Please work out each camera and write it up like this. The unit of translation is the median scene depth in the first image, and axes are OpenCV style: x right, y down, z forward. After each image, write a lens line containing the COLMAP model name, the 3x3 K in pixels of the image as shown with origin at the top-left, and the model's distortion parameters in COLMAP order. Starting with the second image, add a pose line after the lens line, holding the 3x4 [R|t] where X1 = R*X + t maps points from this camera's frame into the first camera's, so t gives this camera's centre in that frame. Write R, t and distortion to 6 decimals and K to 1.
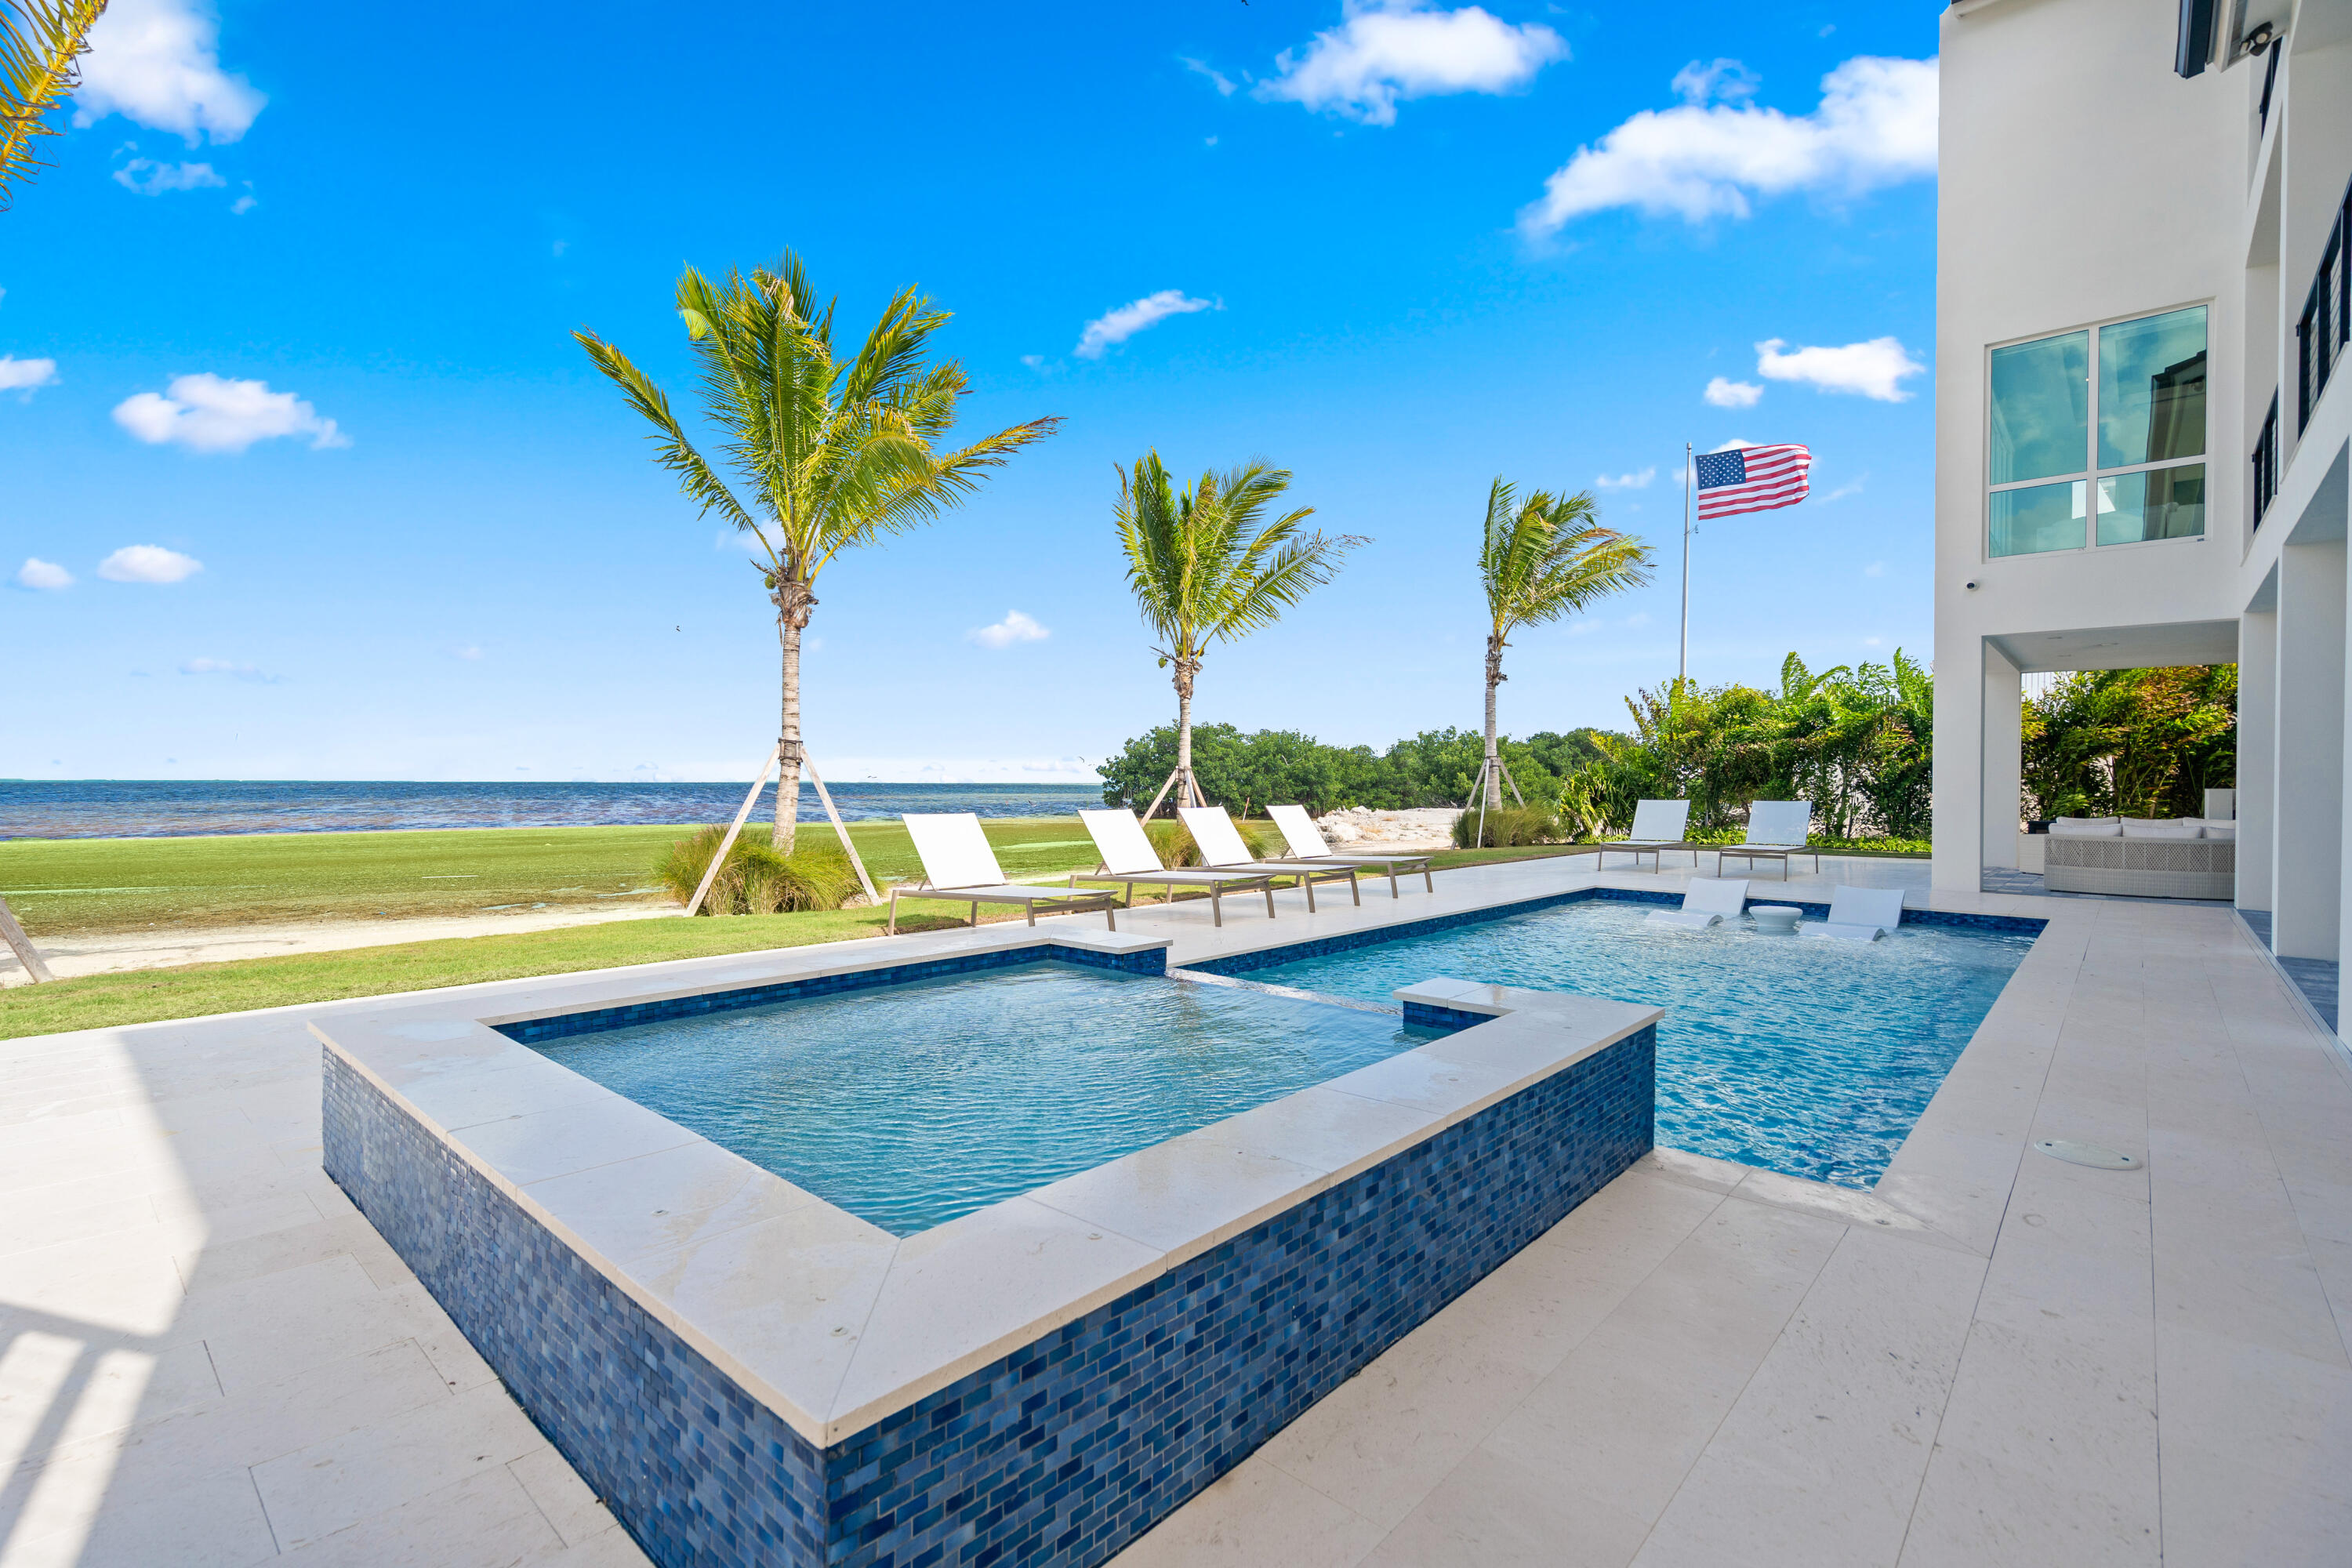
lens RADIAL K [[1079.5, 0, 1160.1], [0, 1079.5, 786.2], [0, 0, 1]] dist [-0.002263, 0.011343]
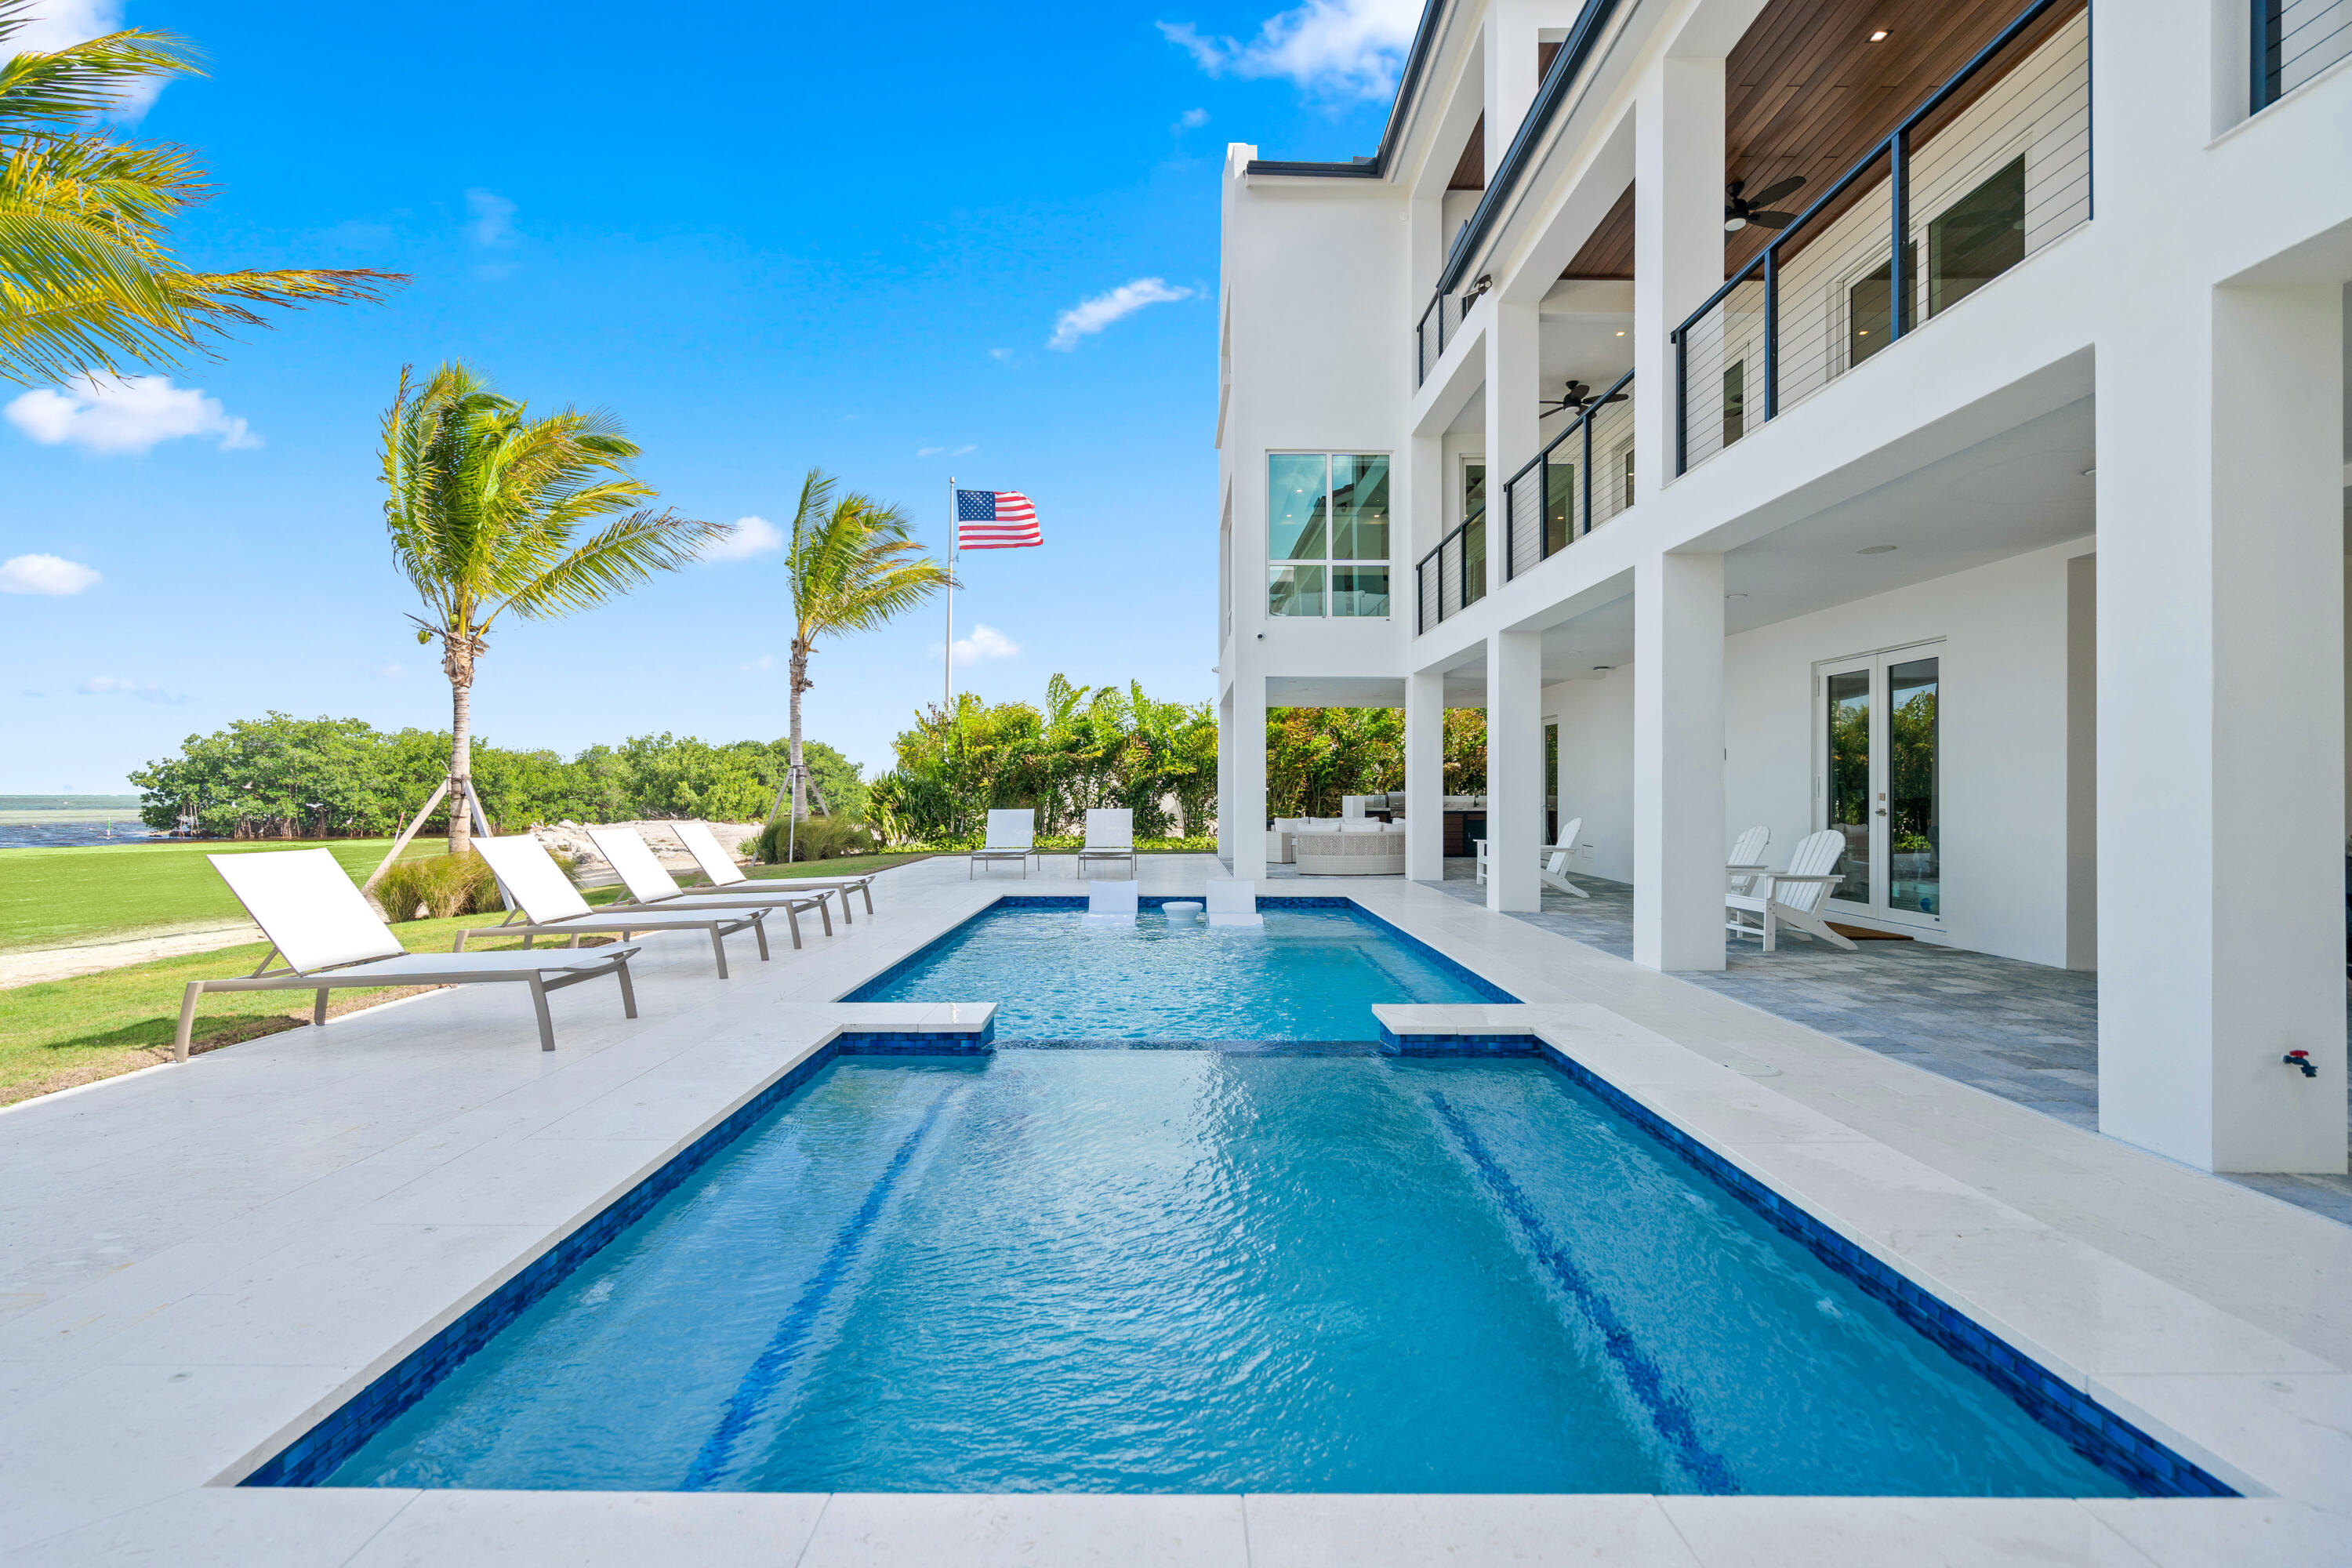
lens RADIAL K [[1084.5, 0, 1171.3], [0, 1084.5, 794.3], [0, 0, 1]] dist [-0.017198, 0.000020]
pose [[0.735427, -0.005870, 0.677578, -0.100610], [0.006349, 0.999978, 0.001771, -0.002283], [-0.677574, 0.003000, 0.735449, 0.077447]]
